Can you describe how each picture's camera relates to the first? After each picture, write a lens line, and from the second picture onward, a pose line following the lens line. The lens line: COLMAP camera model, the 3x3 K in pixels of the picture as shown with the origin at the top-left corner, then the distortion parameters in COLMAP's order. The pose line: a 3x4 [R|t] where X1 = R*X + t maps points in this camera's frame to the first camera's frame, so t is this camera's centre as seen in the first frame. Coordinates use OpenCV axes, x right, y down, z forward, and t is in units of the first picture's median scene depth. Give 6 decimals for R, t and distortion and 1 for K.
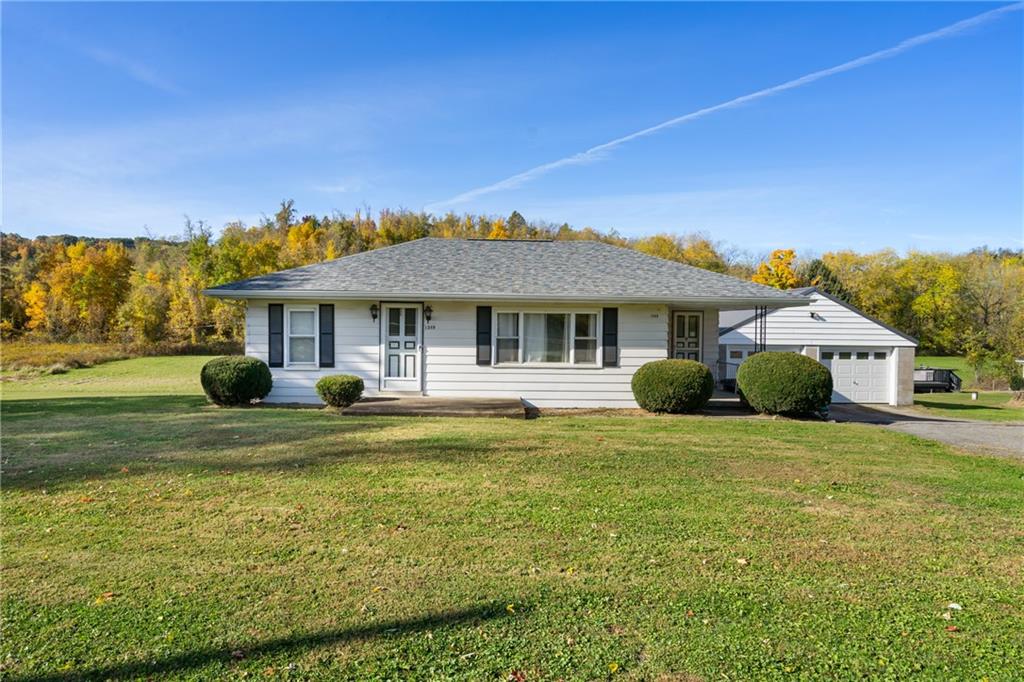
lens RADIAL K [[640.2, 0, 512.1], [0, 640.2, 336.1], [0, 0, 1]] dist [0.008639, 0.001050]
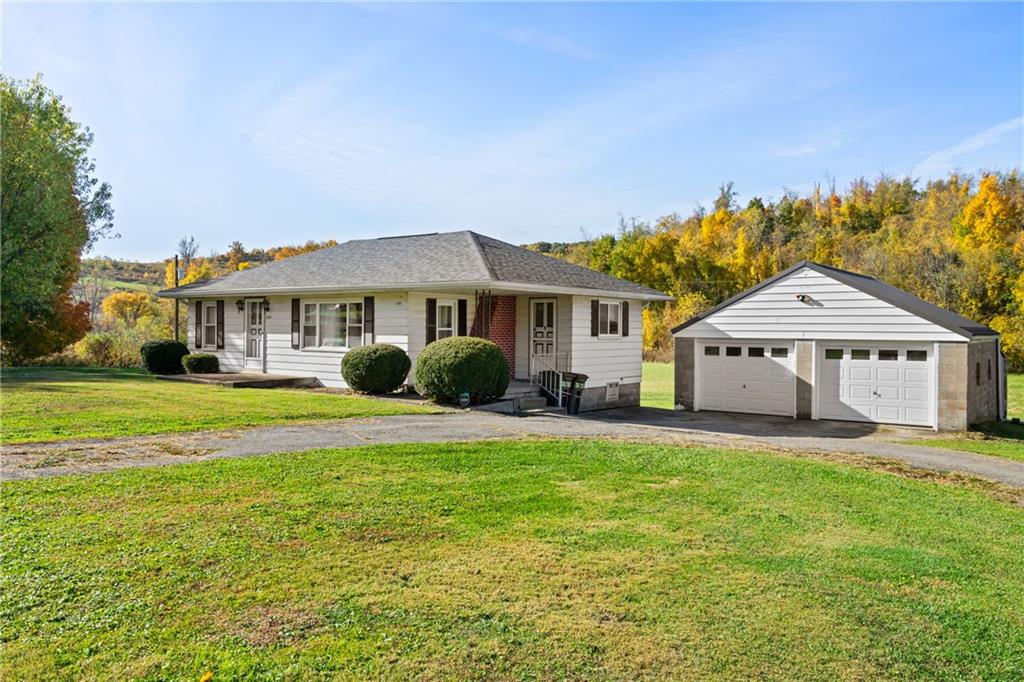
lens RADIAL K [[781.3, 0, 511.9], [0, 781.3, 341.1], [0, 0, 1]] dist [0.000364, 0.000276]
pose [[0.776461, 0.005236, -0.630143, 0.933082], [-0.007653, 0.999970, -0.001121, 0.024123], [0.630119, 0.005693, 0.776478, 0.112114]]
